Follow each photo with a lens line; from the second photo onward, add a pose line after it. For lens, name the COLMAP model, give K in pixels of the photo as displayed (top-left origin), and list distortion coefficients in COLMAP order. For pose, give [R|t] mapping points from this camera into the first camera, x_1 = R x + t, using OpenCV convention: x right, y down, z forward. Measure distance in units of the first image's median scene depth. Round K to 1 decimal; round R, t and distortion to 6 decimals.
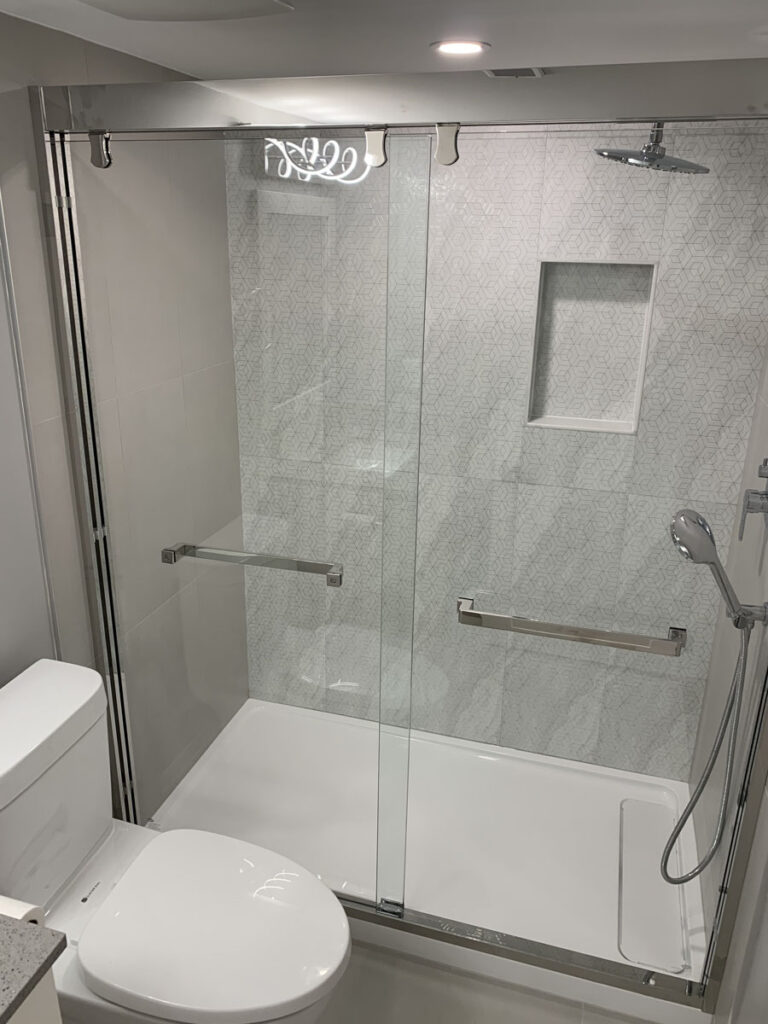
lens RADIAL K [[769.8, 0, 379.5], [0, 769.8, 492.7], [0, 0, 1]] dist [0.097215, -0.231316]
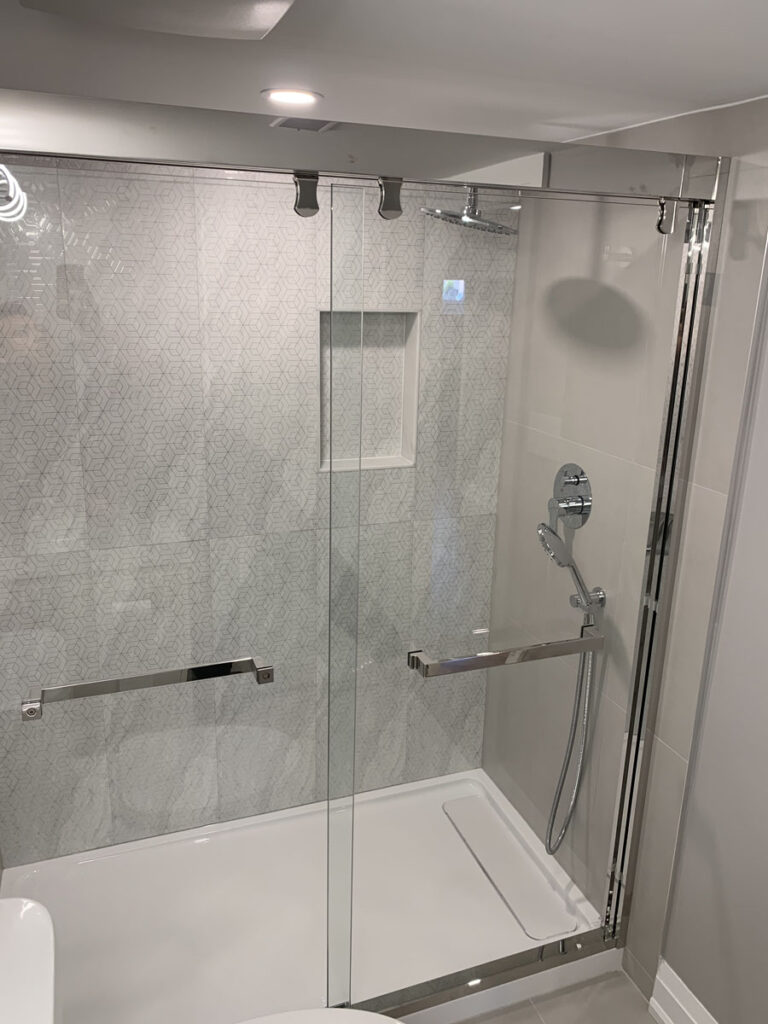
lens RADIAL K [[809.9, 0, 388.0], [0, 809.9, 512.9], [0, 0, 1]] dist [0.118999, -0.282561]
pose [[0.789726, -0.164127, 0.591096, -0.358656], [0.187821, 0.981963, 0.021722, -0.039295], [-0.583999, 0.093866, 0.806309, 0.098839]]
